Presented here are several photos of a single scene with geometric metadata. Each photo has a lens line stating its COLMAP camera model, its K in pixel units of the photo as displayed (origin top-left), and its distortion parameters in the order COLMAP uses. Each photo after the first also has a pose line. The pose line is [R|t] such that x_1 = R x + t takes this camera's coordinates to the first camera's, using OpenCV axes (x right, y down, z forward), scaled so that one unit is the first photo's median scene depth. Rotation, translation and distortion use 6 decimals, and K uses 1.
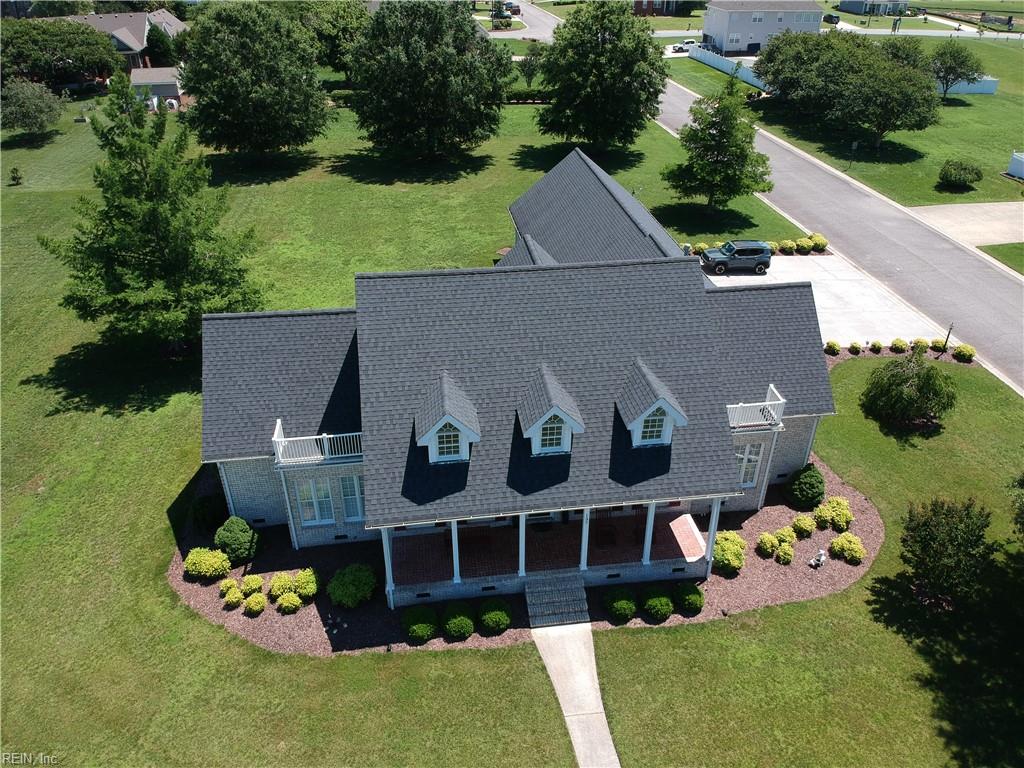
lens RADIAL K [[754.5, 0, 512.0], [0, 754.5, 384.0], [0, 0, 1]] dist [0.071417, -0.143493]
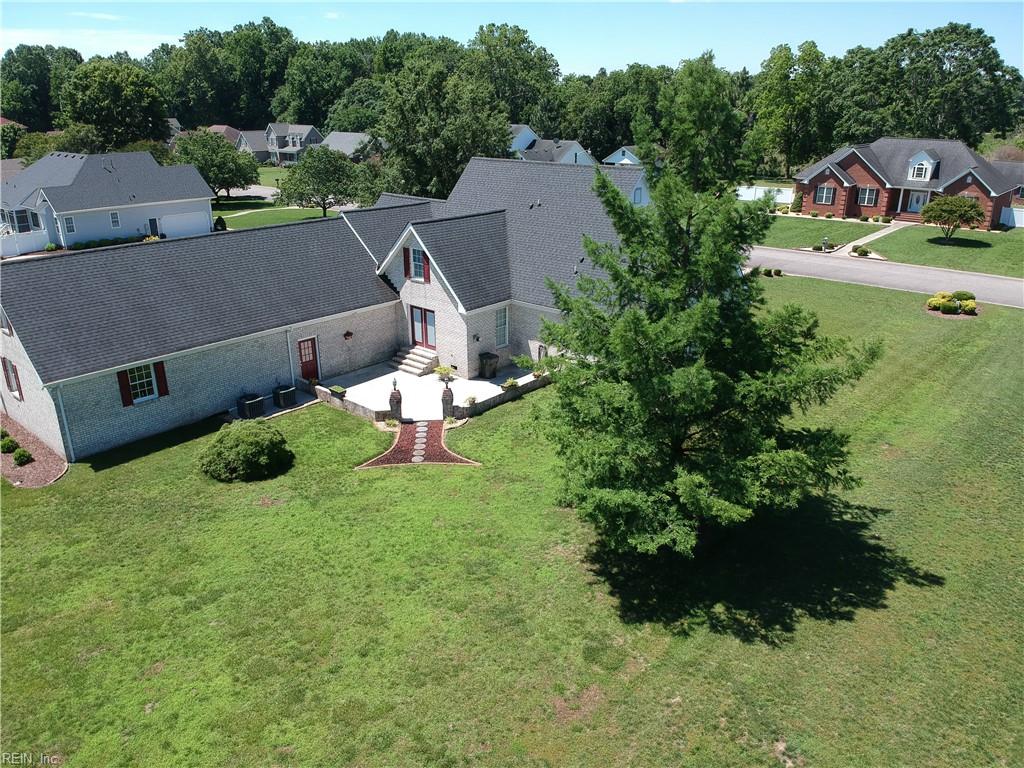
lens RADIAL K [[754.5, 0, 512.0], [0, 754.5, 384.0], [0, 0, 1]] dist [0.071417, -0.143493]
pose [[-0.653225, -0.264988, 0.709281, -1.045298], [0.393962, 0.681020, 0.617256, -0.759586], [-0.646600, 0.682637, -0.340464, 1.696728]]
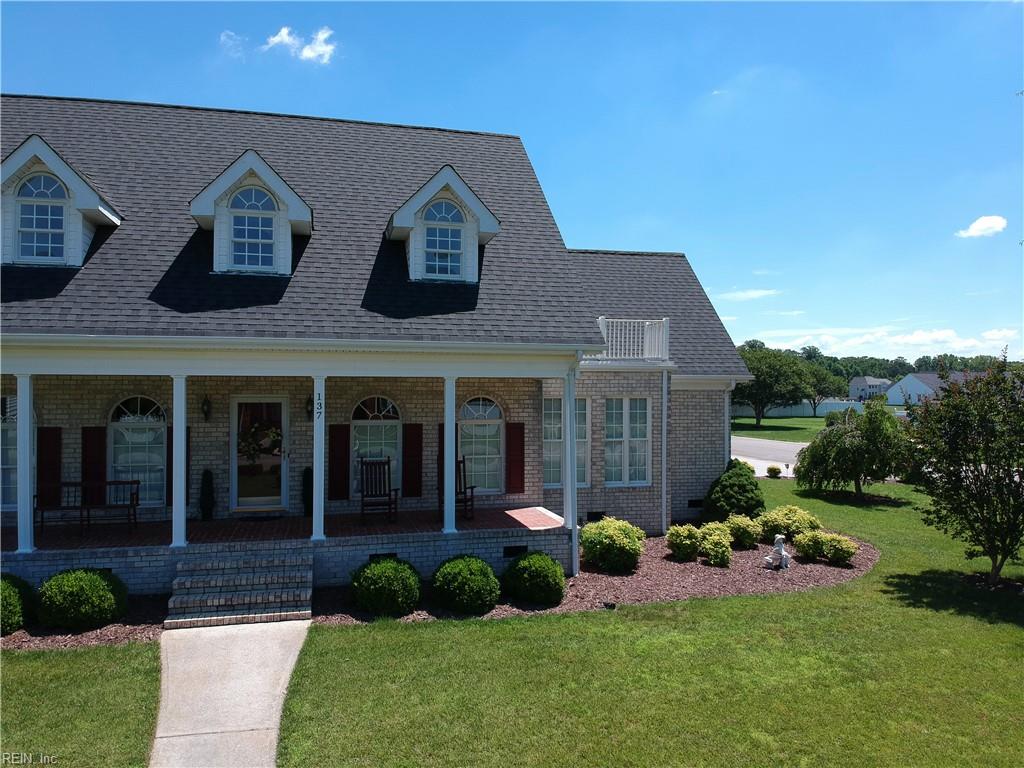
lens RADIAL K [[754.5, 0, 512.0], [0, 754.5, 384.0], [0, 0, 1]] dist [0.071417, -0.143493]
pose [[0.993907, 0.009726, 0.109792, 0.144763], [0.051461, 0.839919, -0.540267, 0.379658], [-0.097471, 0.542625, 0.834301, 0.468314]]
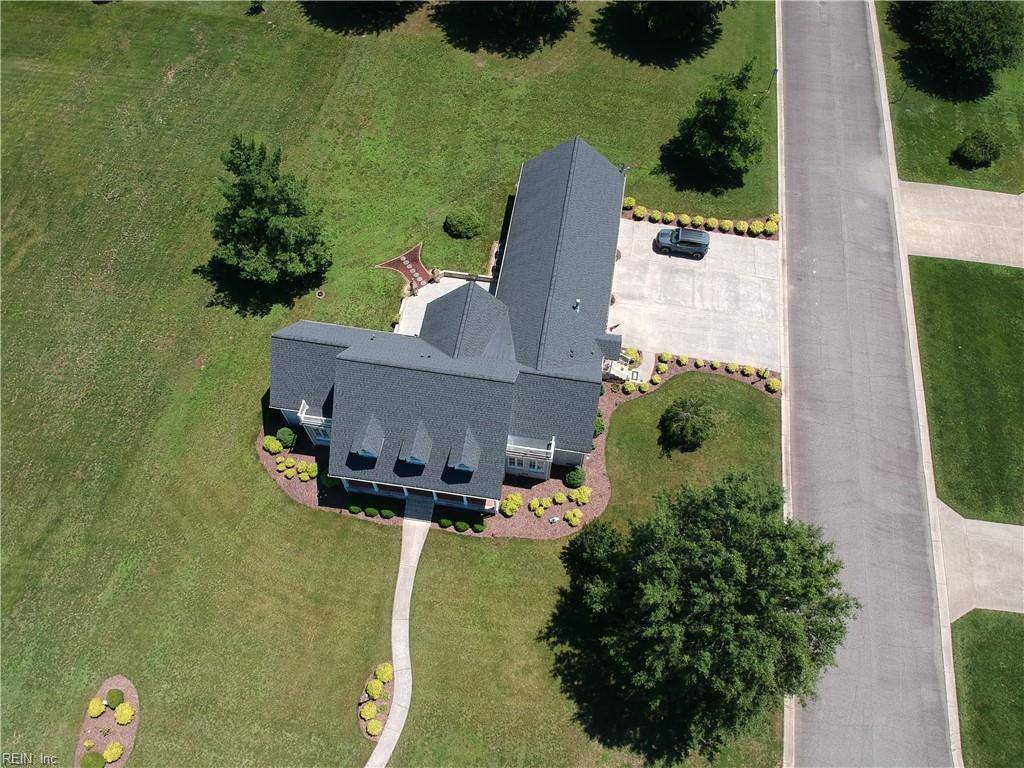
lens RADIAL K [[754.5, 0, 512.0], [0, 754.5, 384.0], [0, 0, 1]] dist [0.071417, -0.143493]
pose [[0.956032, 0.256498, -0.142171, 0.455913], [-0.154697, 0.852937, 0.498566, -0.979980], [0.249144, -0.454651, 0.855114, -0.526555]]
